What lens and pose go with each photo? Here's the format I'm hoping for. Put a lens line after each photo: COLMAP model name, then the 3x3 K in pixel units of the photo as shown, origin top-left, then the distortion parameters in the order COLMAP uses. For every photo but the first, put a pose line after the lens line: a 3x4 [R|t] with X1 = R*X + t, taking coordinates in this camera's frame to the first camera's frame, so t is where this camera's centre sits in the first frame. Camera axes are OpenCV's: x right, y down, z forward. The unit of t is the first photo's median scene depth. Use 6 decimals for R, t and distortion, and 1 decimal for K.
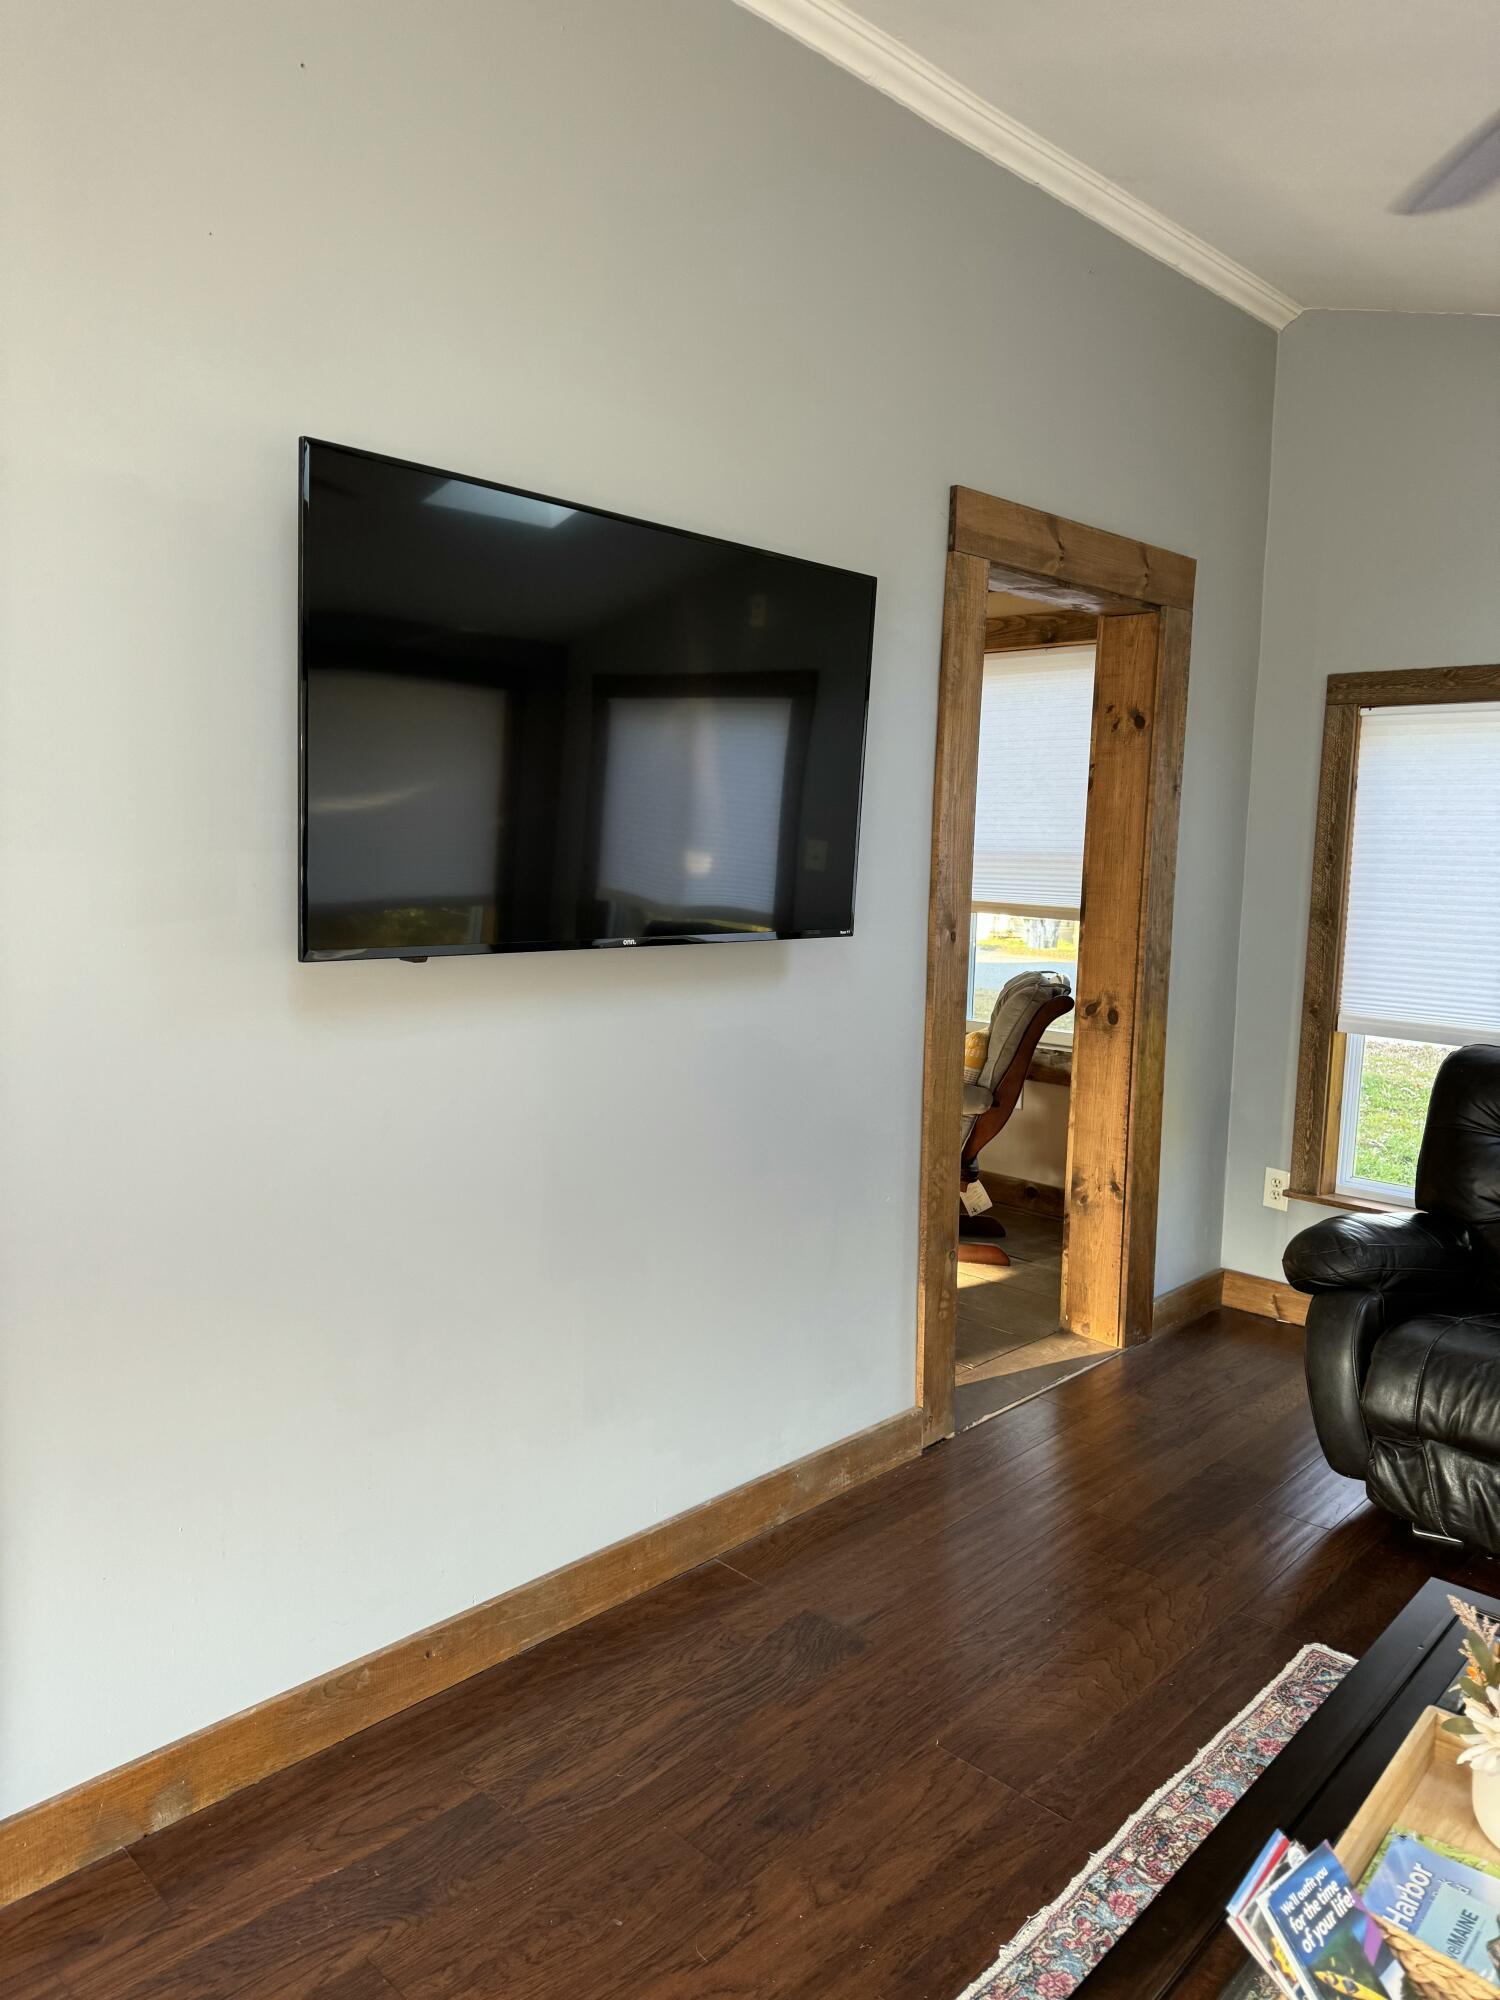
lens RADIAL K [[1429.3, 0, 750.0], [0, 1429.3, 1000.0], [0, 0, 1]] dist [0.001317, -0.003864]
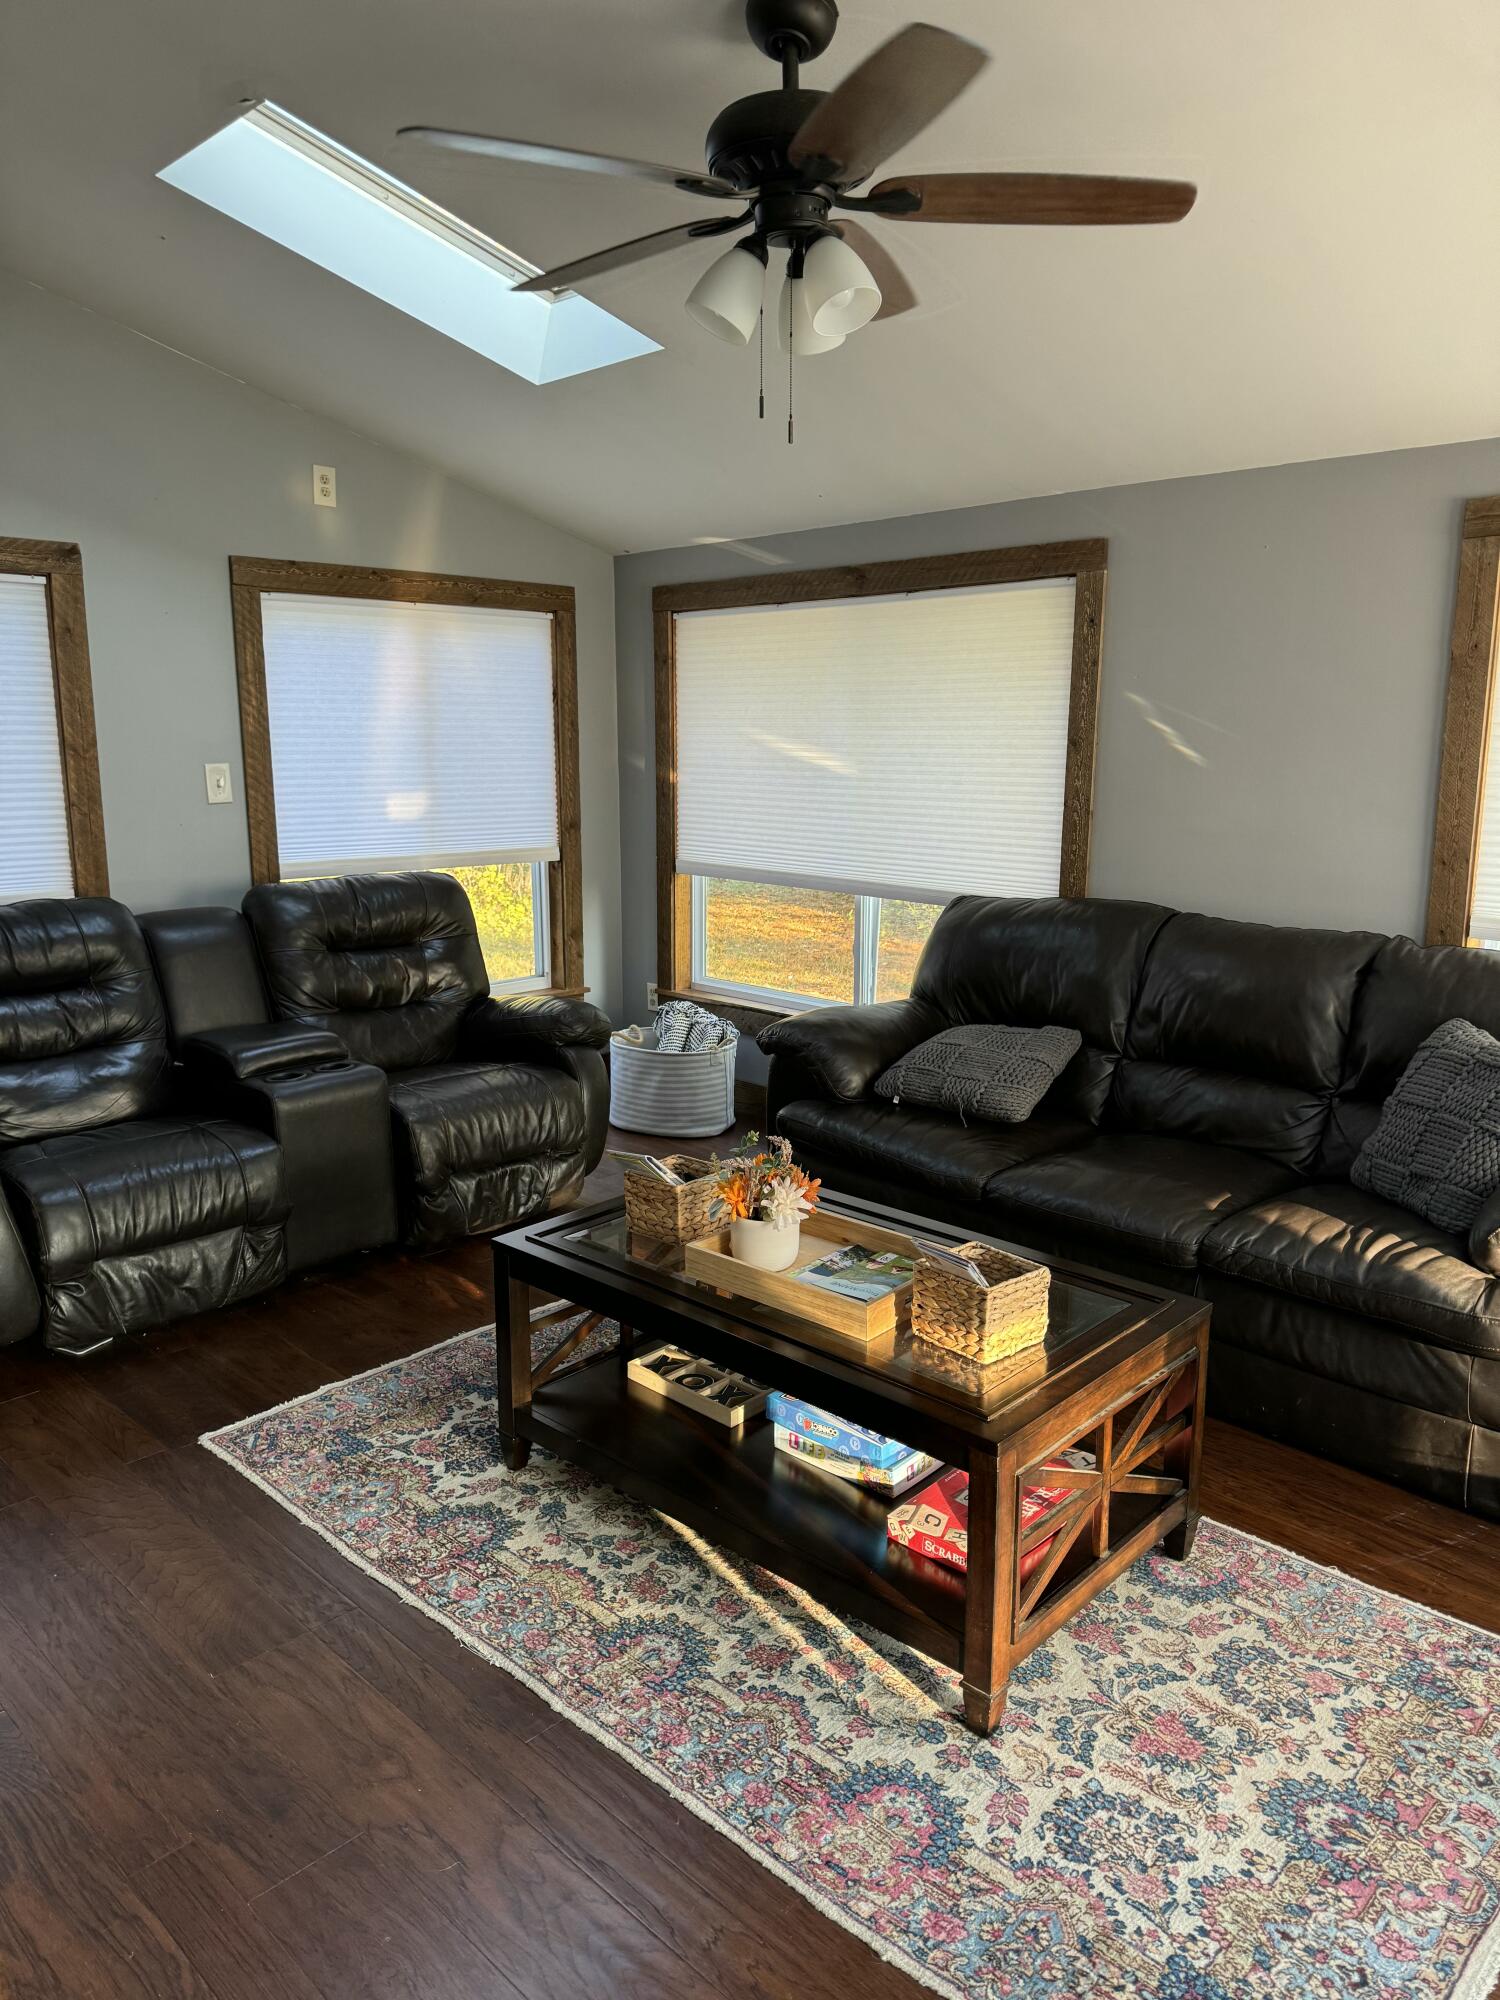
lens RADIAL K [[1387.0, 0, 750.0], [0, 1387.0, 1000.0], [0, 0, 1]] dist [-0.000180, 0.001666]
pose [[0.032432, -0.224833, 0.973857, -0.722731], [0.134178, 0.966529, 0.218672, -0.078067], [-0.990426, 0.123578, 0.061514, 0.582432]]
